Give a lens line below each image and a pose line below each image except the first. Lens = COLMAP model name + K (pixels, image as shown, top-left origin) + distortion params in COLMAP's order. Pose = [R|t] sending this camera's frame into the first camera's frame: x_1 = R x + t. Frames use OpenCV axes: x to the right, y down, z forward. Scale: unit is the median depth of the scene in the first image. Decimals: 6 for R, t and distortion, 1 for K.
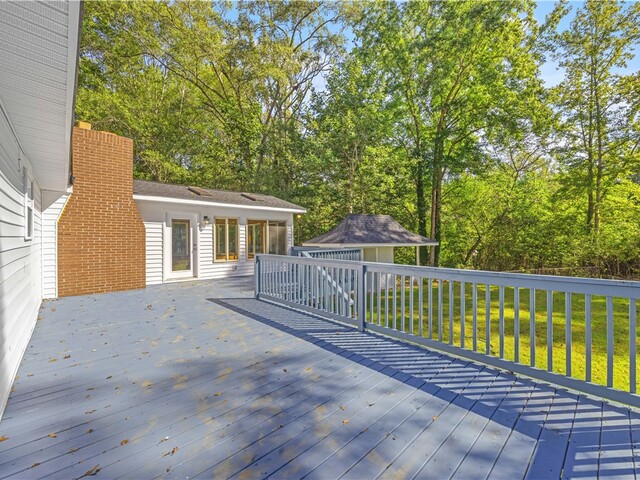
lens RADIAL K [[274.1, 0, 320.0], [0, 274.1, 240.0], [0, 0, 1]] dist [0.001910, 0.000236]
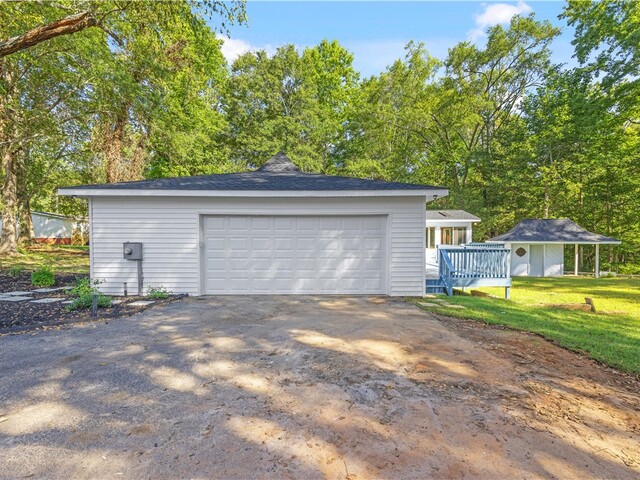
lens RADIAL K [[274.1, 0, 320.0], [0, 274.1, 240.0], [0, 0, 1]] dist [0.001910, 0.000236]
pose [[0.727175, 0.005950, -0.686426, 0.332467], [-0.006398, 0.999978, 0.001890, 0.011412], [0.686422, 0.003017, 0.727197, -0.735457]]
